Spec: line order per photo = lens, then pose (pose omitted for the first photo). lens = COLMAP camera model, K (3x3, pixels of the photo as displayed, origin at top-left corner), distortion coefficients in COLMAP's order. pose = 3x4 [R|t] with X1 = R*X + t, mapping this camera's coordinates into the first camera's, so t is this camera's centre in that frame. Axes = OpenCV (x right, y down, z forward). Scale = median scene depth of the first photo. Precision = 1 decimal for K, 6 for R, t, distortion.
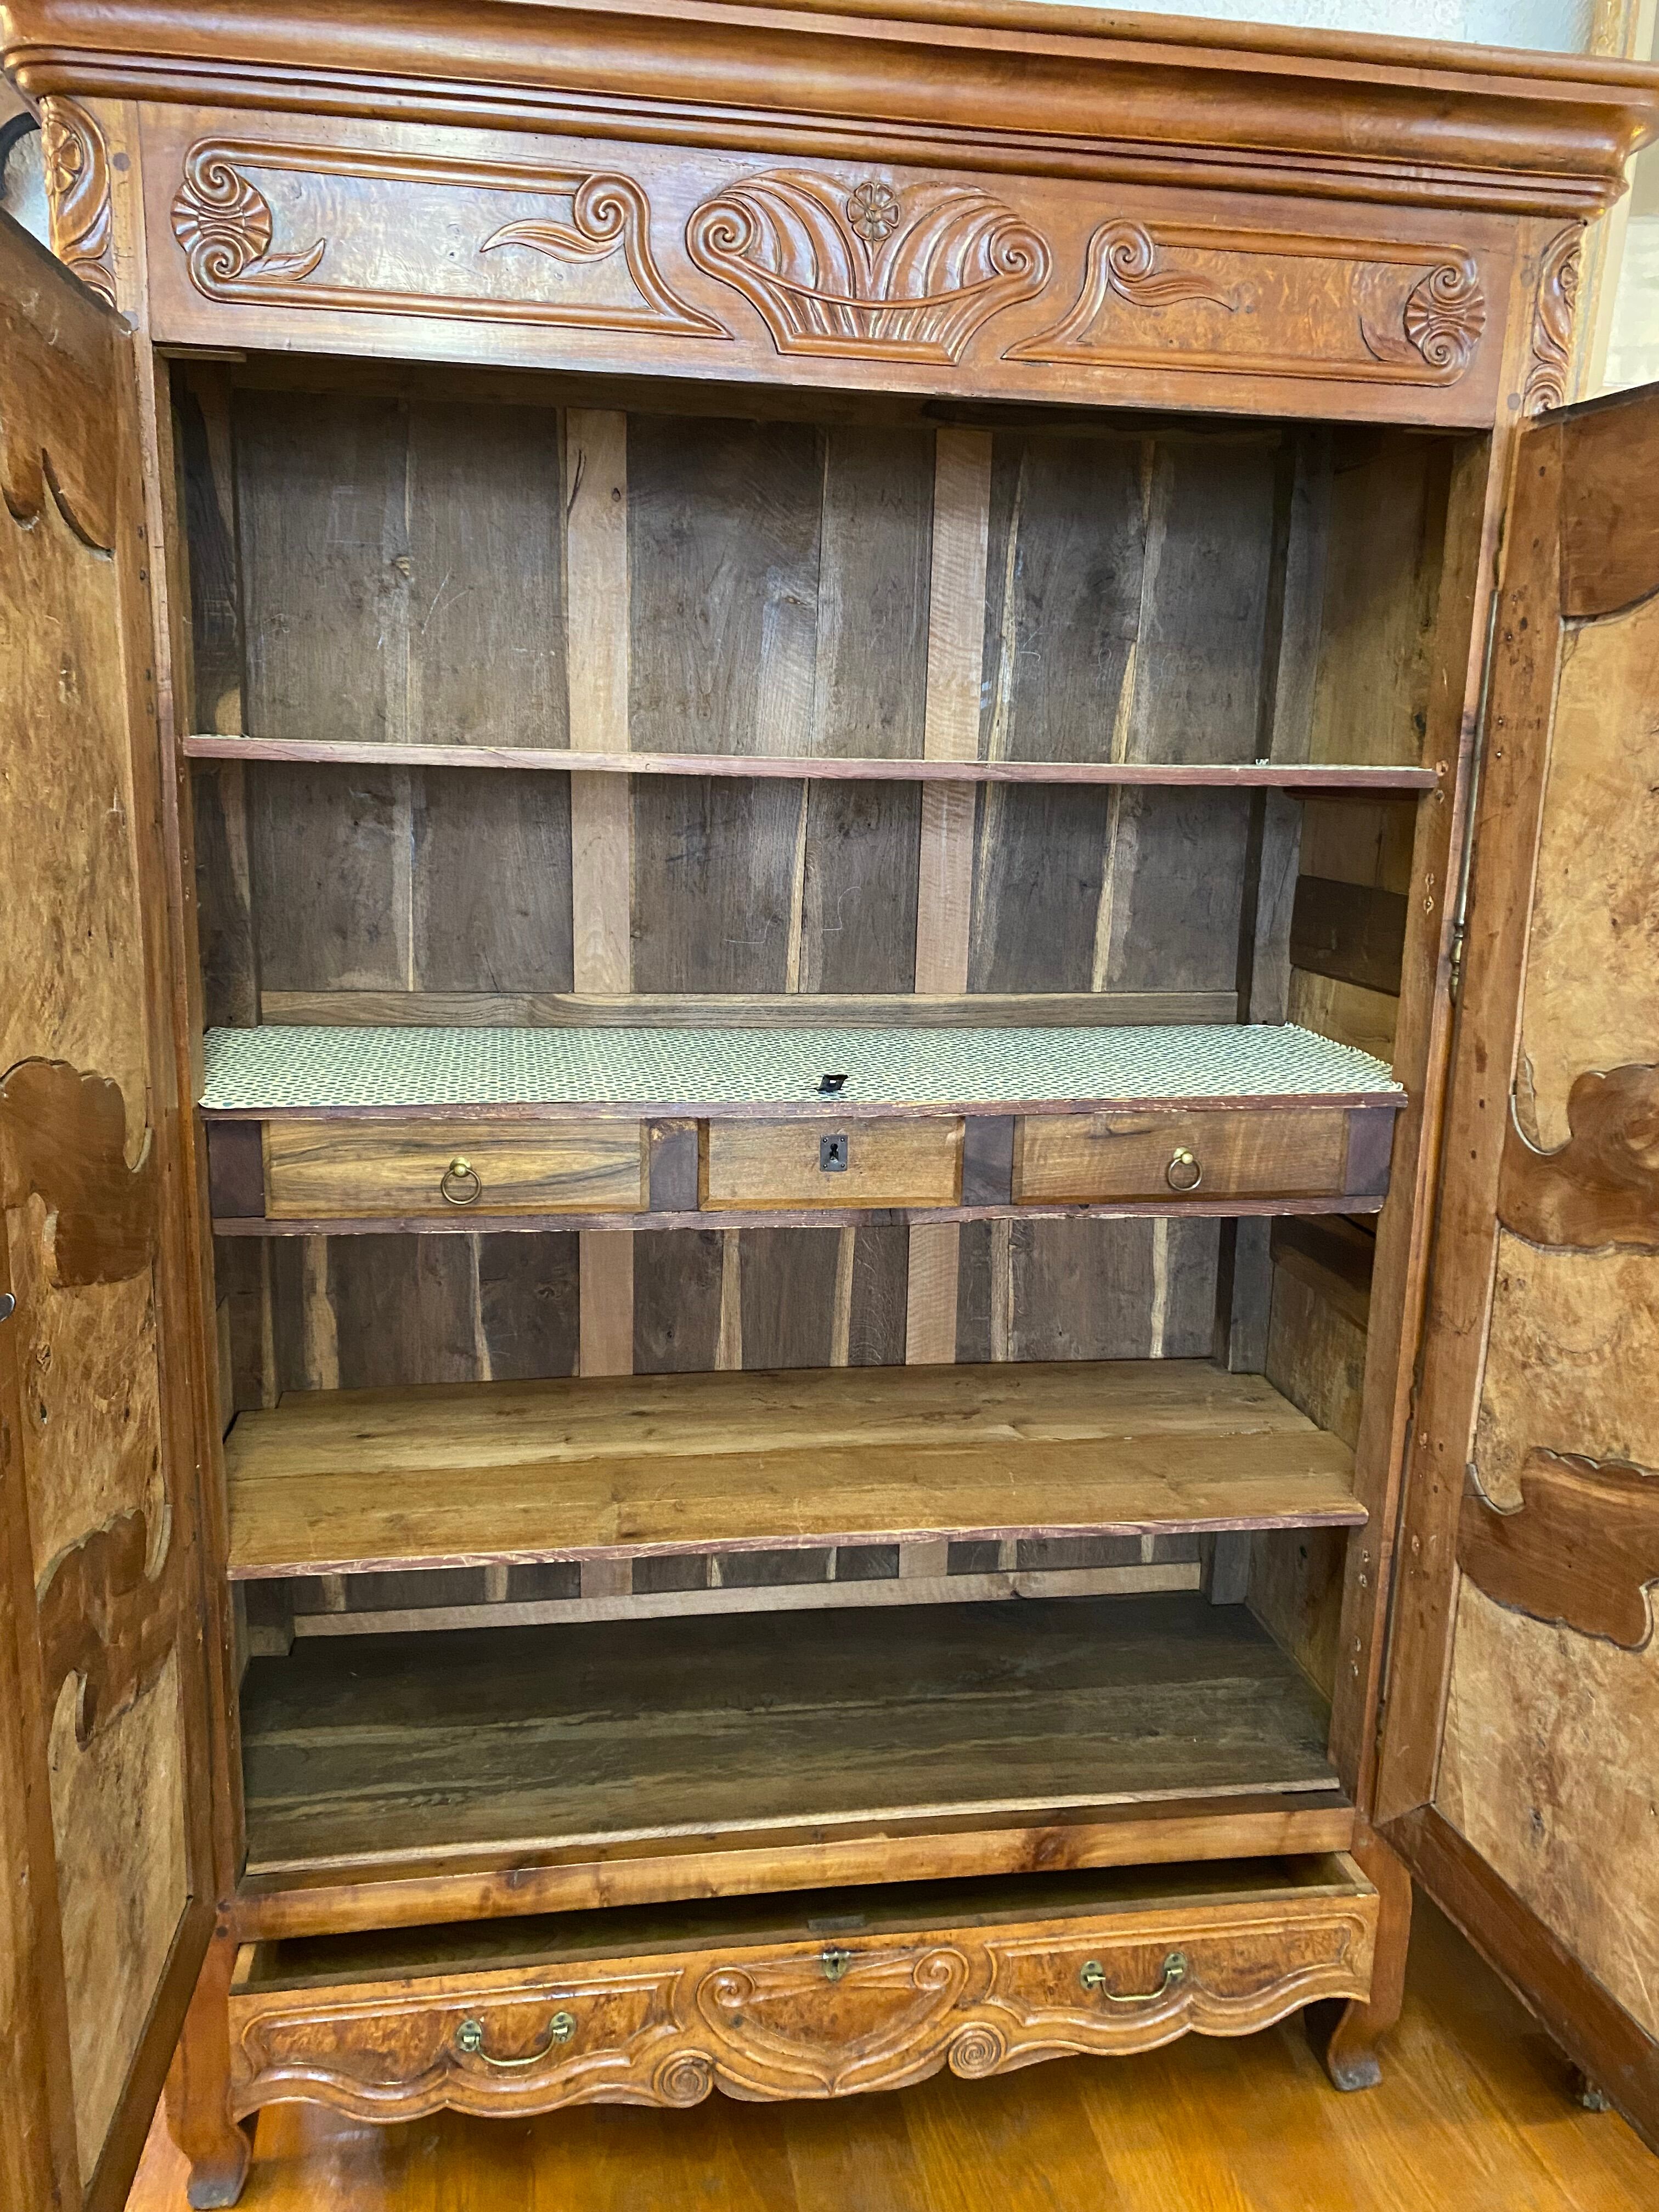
lens RADIAL K [[1692.8, 0, 829.6], [0, 1692.8, 1061.0], [0, 0, 1]] dist [0.041442, -0.047393]
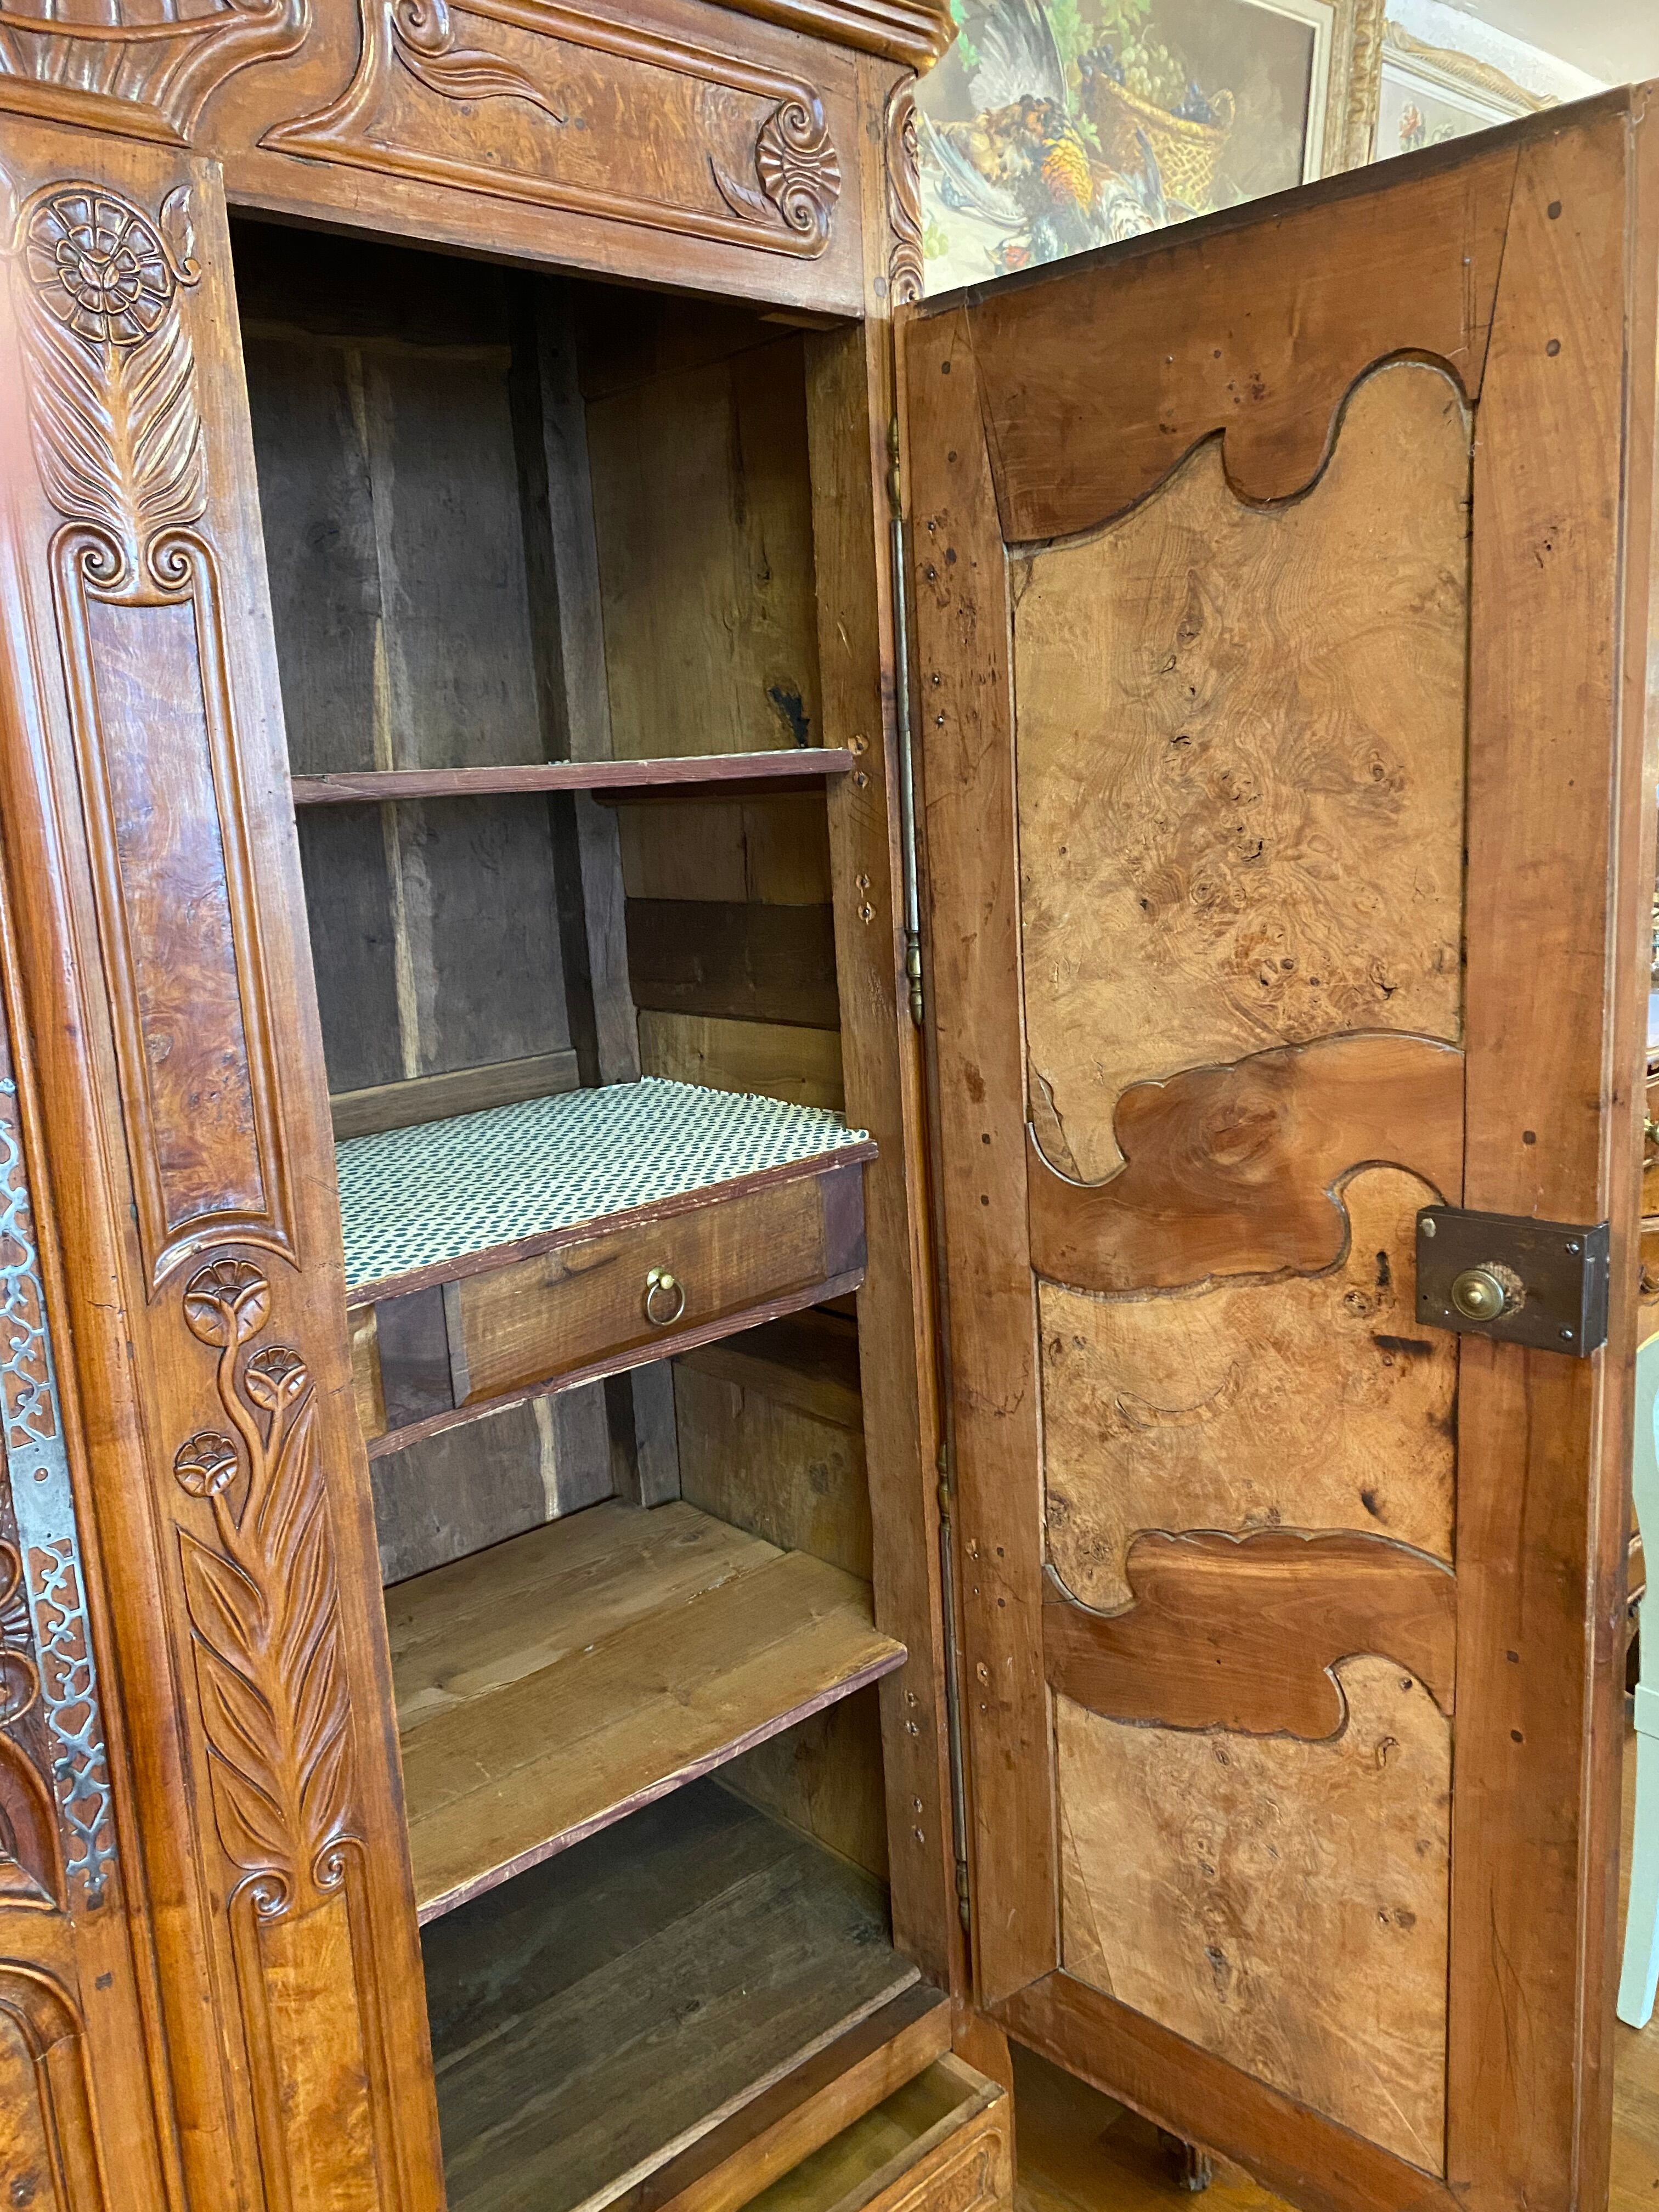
lens RADIAL K [[1692.8, 0, 836.6], [0, 1692.8, 1084.5], [0, 0, 1]] dist [0.041442, -0.047393]
pose [[0.836138, -0.172972, 0.520532, -0.103287], [0.175299, 0.983476, 0.045223, -0.050979], [-0.519753, 0.053436, 0.852644, 0.327685]]
